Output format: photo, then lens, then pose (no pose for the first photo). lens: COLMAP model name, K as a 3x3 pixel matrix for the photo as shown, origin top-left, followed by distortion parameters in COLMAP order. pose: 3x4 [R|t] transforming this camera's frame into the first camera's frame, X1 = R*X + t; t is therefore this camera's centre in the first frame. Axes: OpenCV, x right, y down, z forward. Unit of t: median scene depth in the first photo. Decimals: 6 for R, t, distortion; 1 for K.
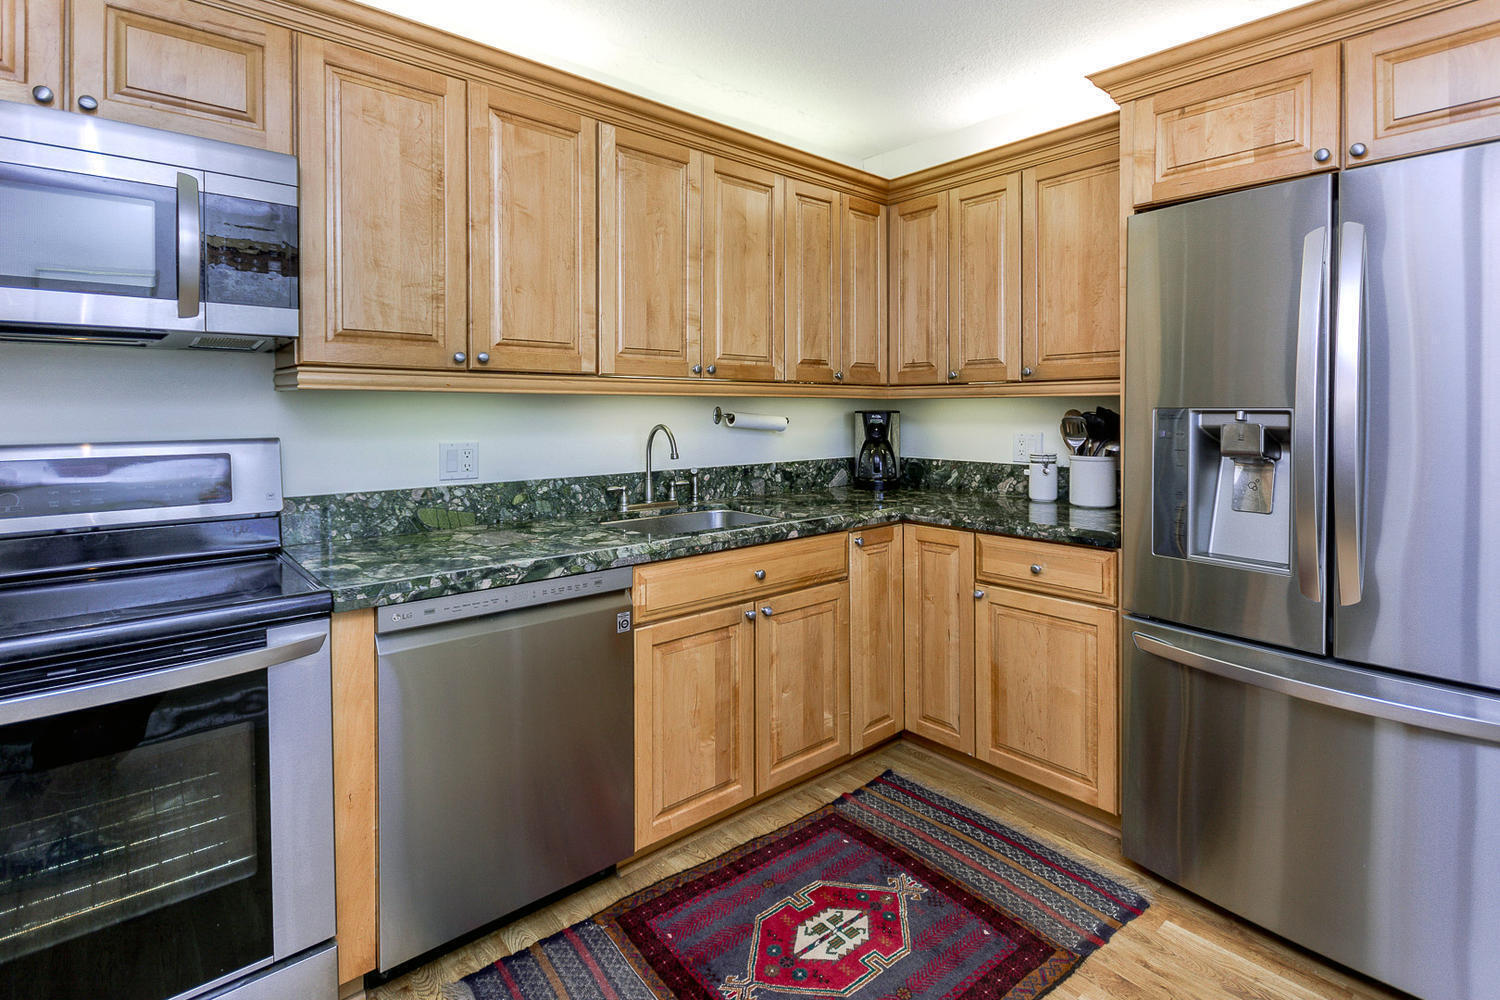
lens RADIAL K [[727.8, 0, 758.4], [0, 727.8, 437.0], [0, 0, 1]] dist [0.011641, 0.001022]
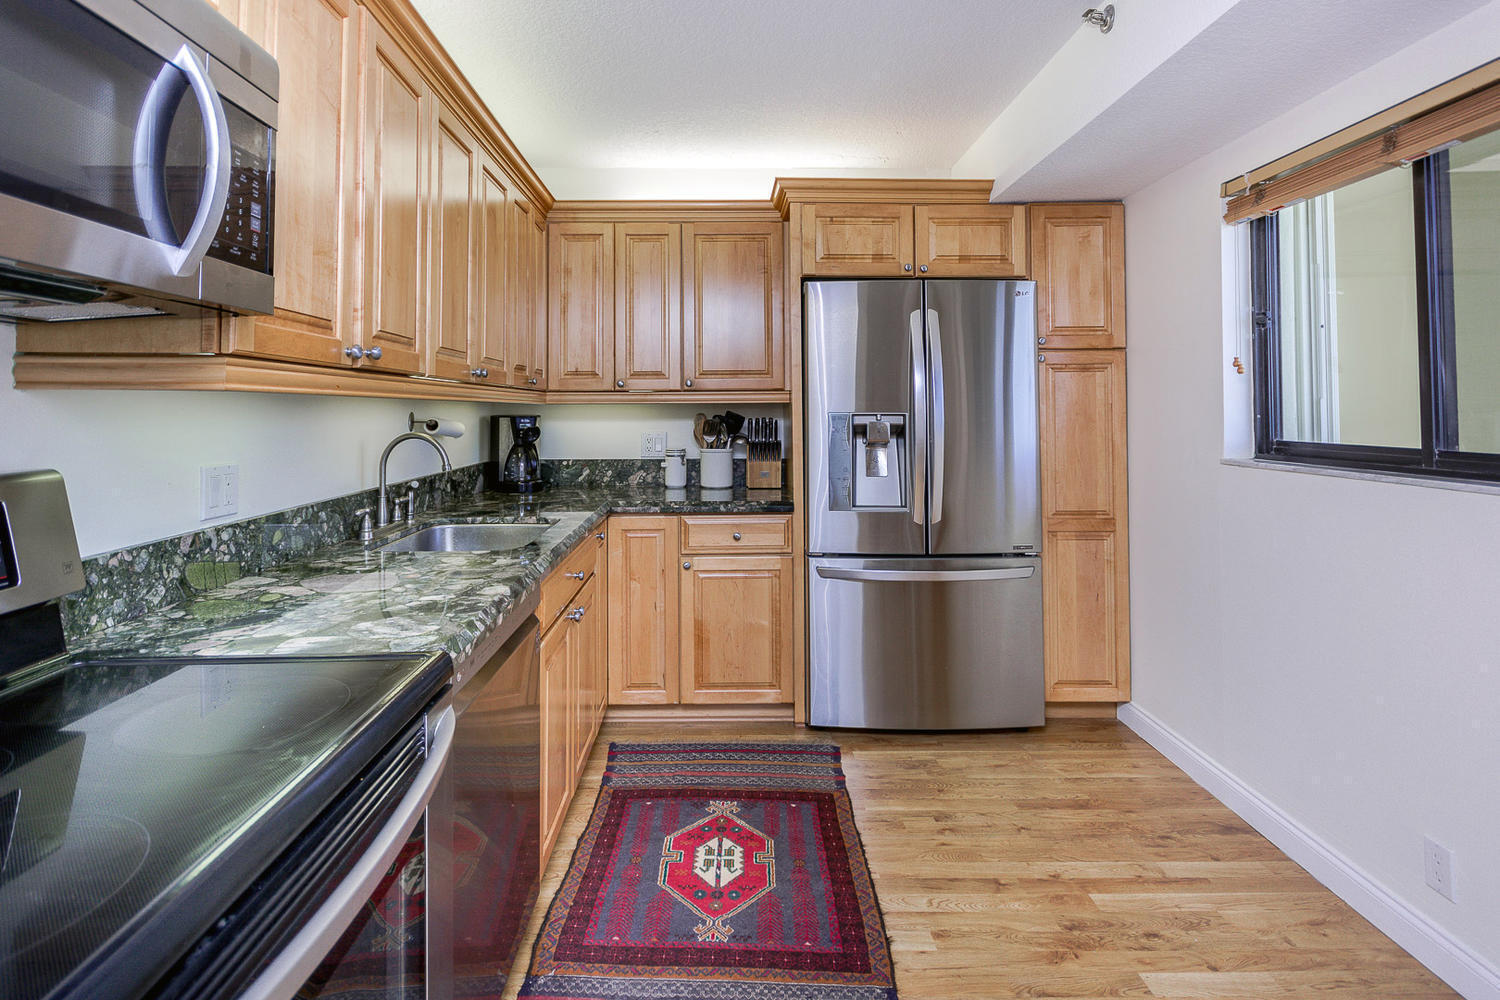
lens RADIAL K [[727.8, 0, 728.6], [0, 727.8, 415.4], [0, 0, 1]] dist [0.011641, 0.001022]
pose [[0.650093, -0.006857, 0.759823, -0.606698], [0.030742, 0.999378, -0.017283, -0.012536], [-0.759232, 0.034594, 0.649900, 0.156320]]
